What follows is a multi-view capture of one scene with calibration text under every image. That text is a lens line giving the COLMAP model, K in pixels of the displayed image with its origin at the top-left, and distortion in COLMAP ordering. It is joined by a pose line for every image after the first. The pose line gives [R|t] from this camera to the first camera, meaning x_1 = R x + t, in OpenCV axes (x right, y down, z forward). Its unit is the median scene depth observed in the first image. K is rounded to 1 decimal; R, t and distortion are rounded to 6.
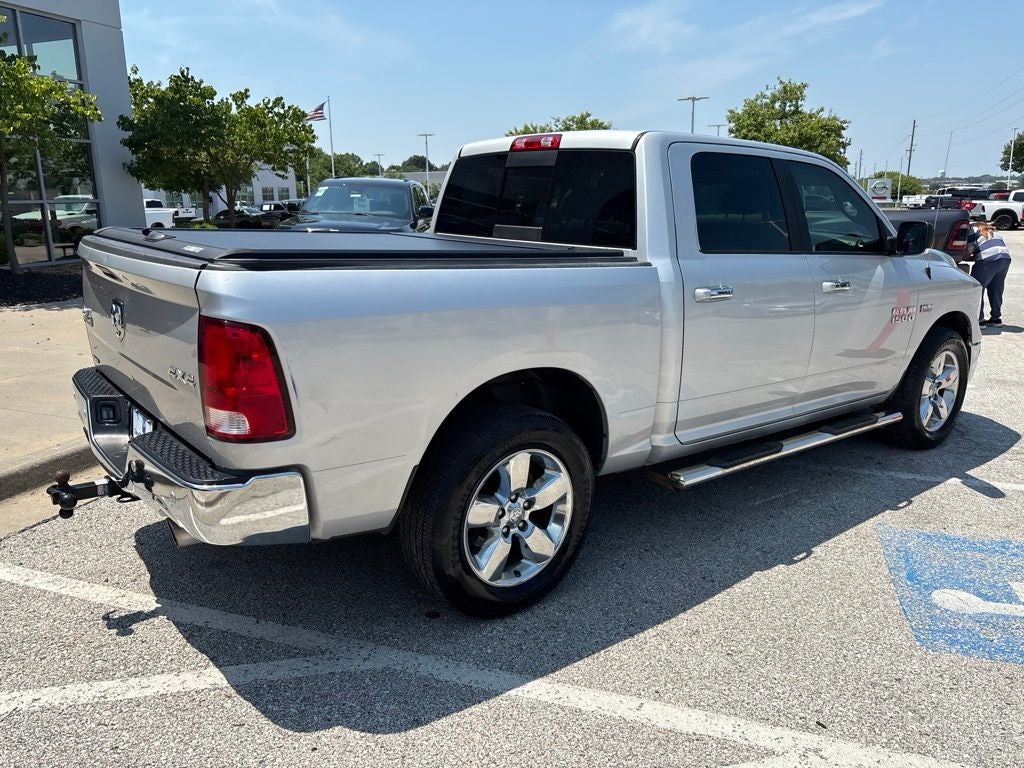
lens RADIAL K [[775.3, 0, 508.4], [0, 775.3, 378.7], [0, 0, 1]] dist [0.047928, -0.058863]
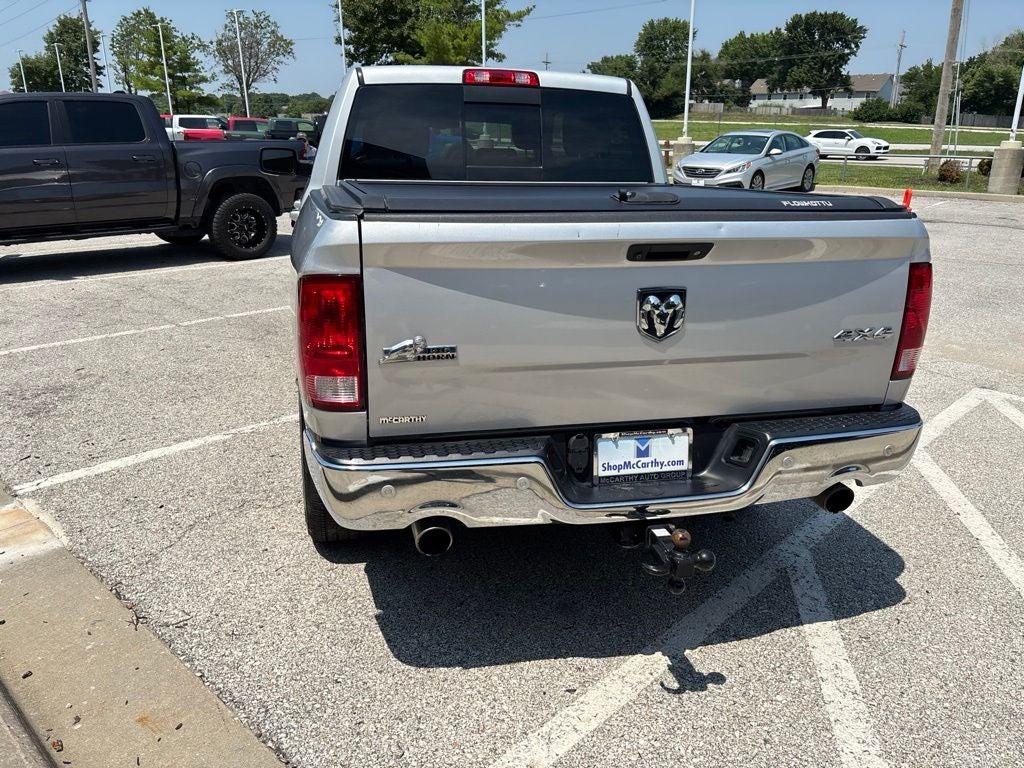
lens RADIAL K [[775.3, 0, 506.7], [0, 775.3, 382.8], [0, 0, 1]] dist [0.047928, -0.058863]
pose [[0.420248, -0.277534, 0.863925, -1.008230], [0.194080, 0.957538, 0.213199, -0.165329], [-0.886411, 0.078075, 0.456267, 0.657639]]
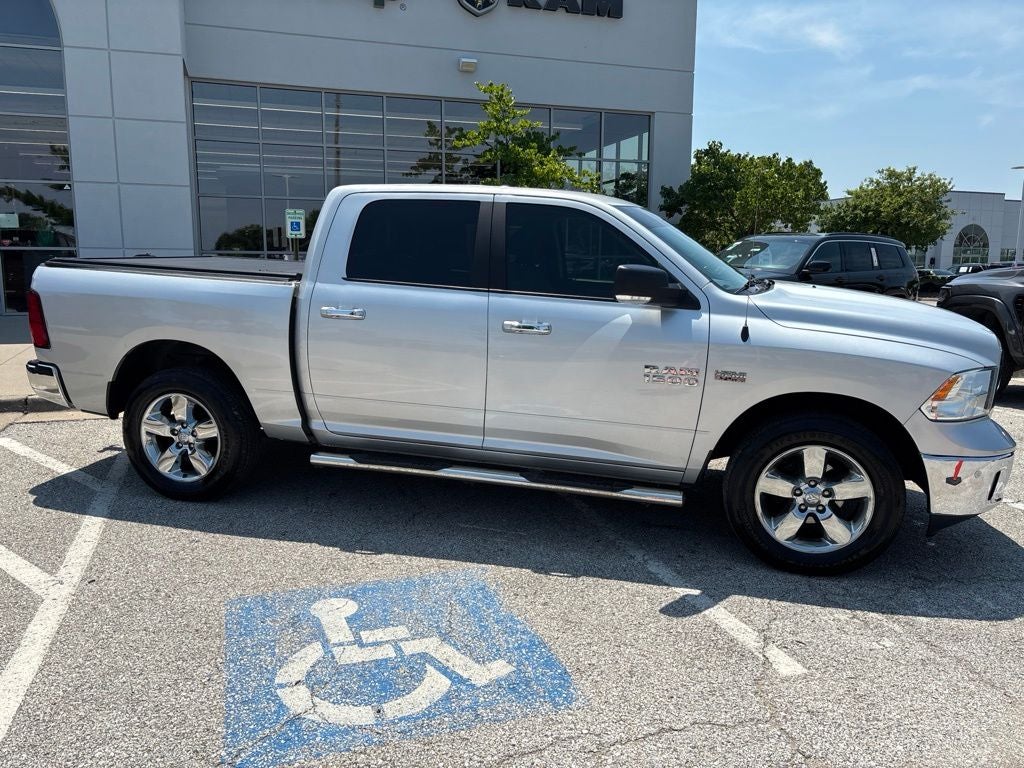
lens RADIAL K [[775.3, 0, 508.8], [0, 775.3, 385.7], [0, 0, 1]] dist [0.047928, -0.058863]
pose [[0.603356, 0.140554, -0.784988, 1.395381], [-0.193897, 0.980662, 0.026557, -0.079370], [0.773541, 0.136184, 0.618941, 0.452630]]
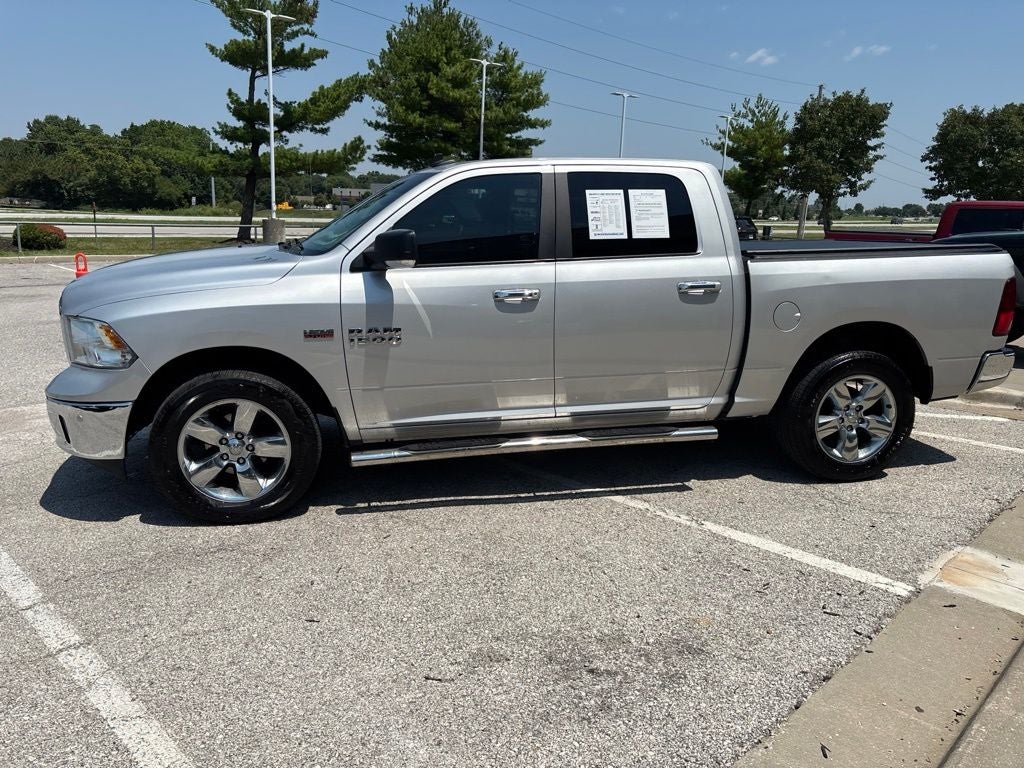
lens RADIAL K [[775.3, 0, 508.1], [0, 775.3, 374.5], [0, 0, 1]] dist [0.047928, -0.058863]
pose [[-0.895821, -0.110629, 0.430426, -0.367742], [0.076195, 0.915947, 0.394000, -0.600343], [-0.437835, 0.385749, -0.812095, 2.616298]]
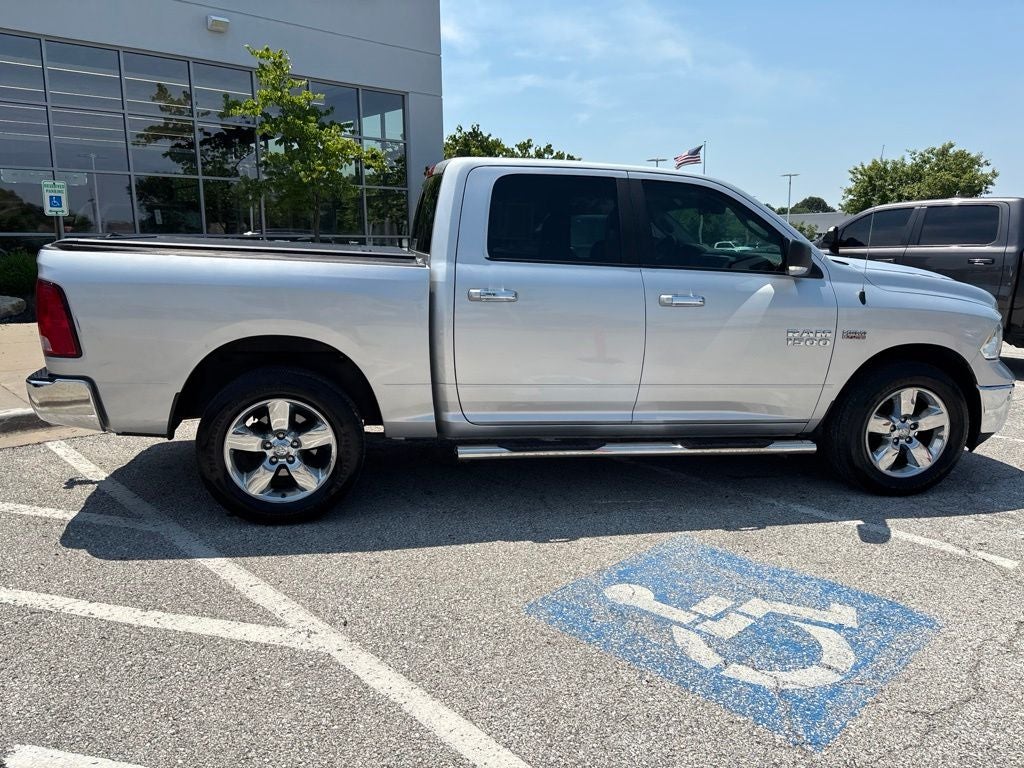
lens RADIAL K [[775.3, 0, 508.0], [0, 775.3, 382.3], [0, 0, 1]] dist [0.047928, -0.058863]
pose [[0.884910, 0.089078, -0.457165, 0.815129], [-0.111192, 0.993563, -0.021636, 0.042438], [0.452295, 0.069979, 0.889119, -0.006518]]
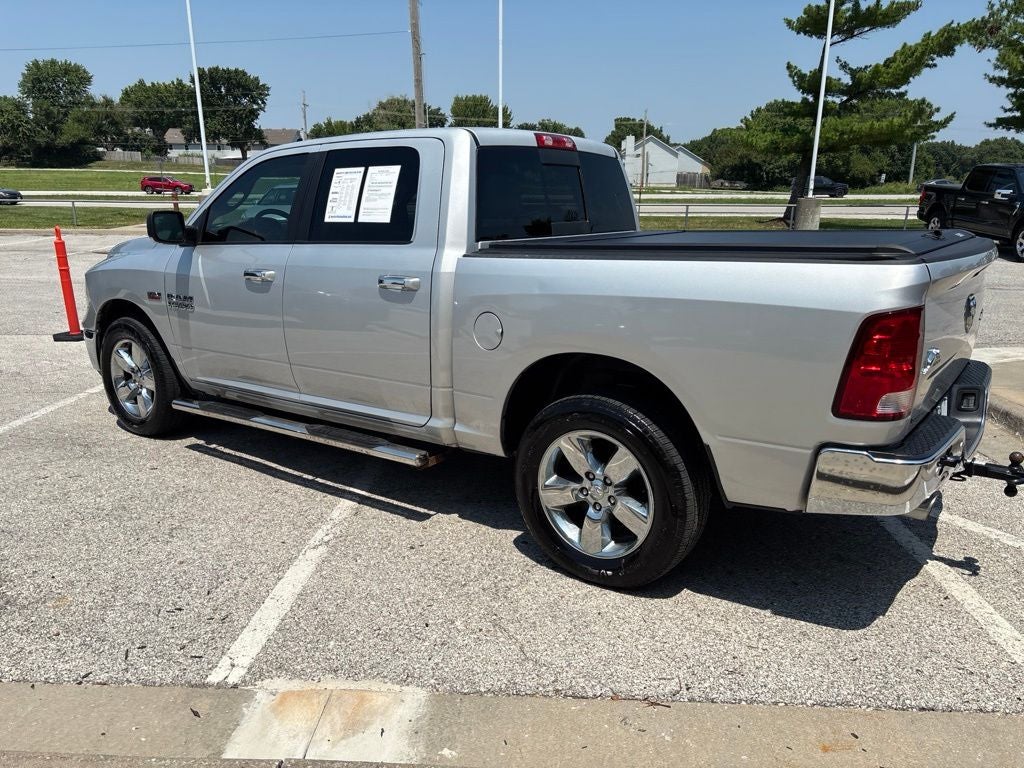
lens RADIAL K [[775.3, 0, 508.9], [0, 775.3, 388.0], [0, 0, 1]] dist [0.047928, -0.058863]
pose [[-0.262313, -0.247592, 0.932679, -1.134748], [0.212266, 0.928046, 0.306062, -0.371102], [-0.941347, 0.278260, -0.190883, 1.519116]]
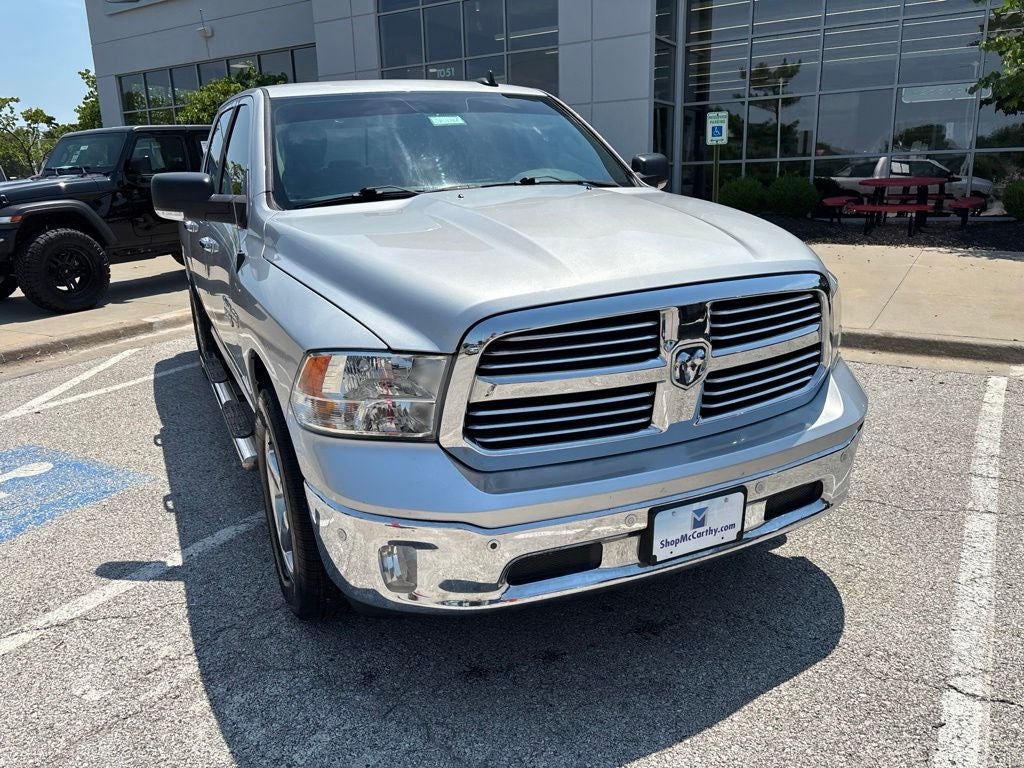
lens RADIAL K [[775.3, 0, 507.7], [0, 775.3, 386.7], [0, 0, 1]] dist [0.047928, -0.058863]
pose [[-0.231562, 0.264904, -0.936058, 1.459372], [-0.187109, 0.932118, 0.310075, -0.366716], [0.954657, 0.246946, -0.166277, 1.795467]]
